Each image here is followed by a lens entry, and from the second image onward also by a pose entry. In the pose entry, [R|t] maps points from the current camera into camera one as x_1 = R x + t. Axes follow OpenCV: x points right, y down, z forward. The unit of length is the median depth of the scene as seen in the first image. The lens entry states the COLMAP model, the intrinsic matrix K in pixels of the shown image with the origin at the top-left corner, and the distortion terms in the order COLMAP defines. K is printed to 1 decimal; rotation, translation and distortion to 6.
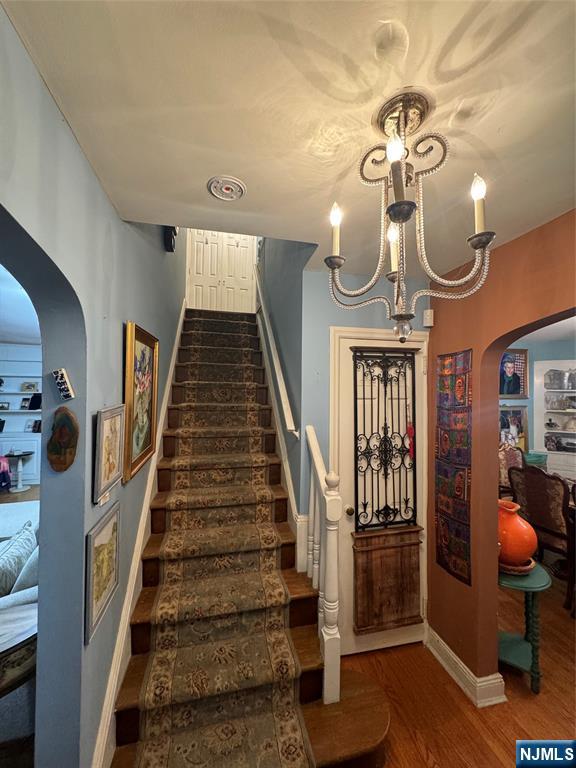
lens RADIAL K [[305.0, 0, 287.5], [0, 305.0, 383.6], [0, 0, 1]] dist [-0.000007, -0.000062]
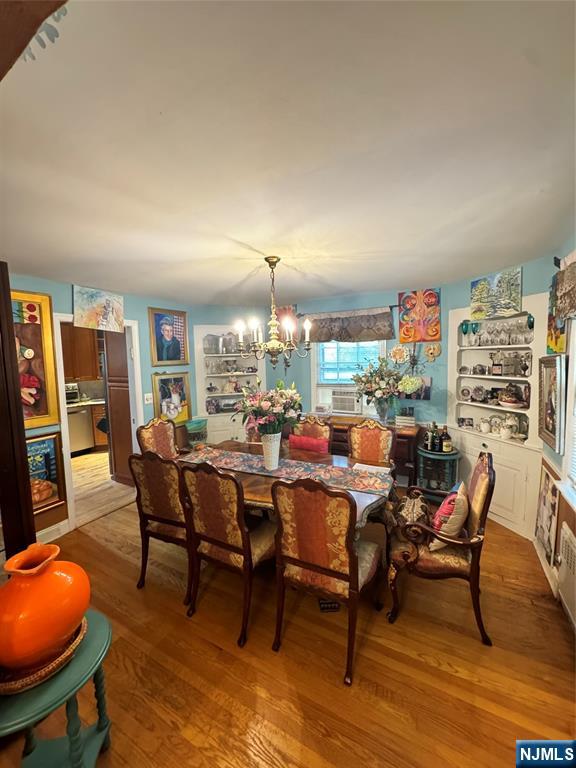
lens RADIAL K [[305.0, 0, 286.2], [0, 305.0, 381.2], [0, 0, 1]] dist [-0.000007, -0.000062]
pose [[0.668830, -0.081706, 0.738912, 0.285037], [0.012174, 0.995012, 0.099005, 0.010910], [-0.743316, -0.057222, 0.666489, 0.135003]]
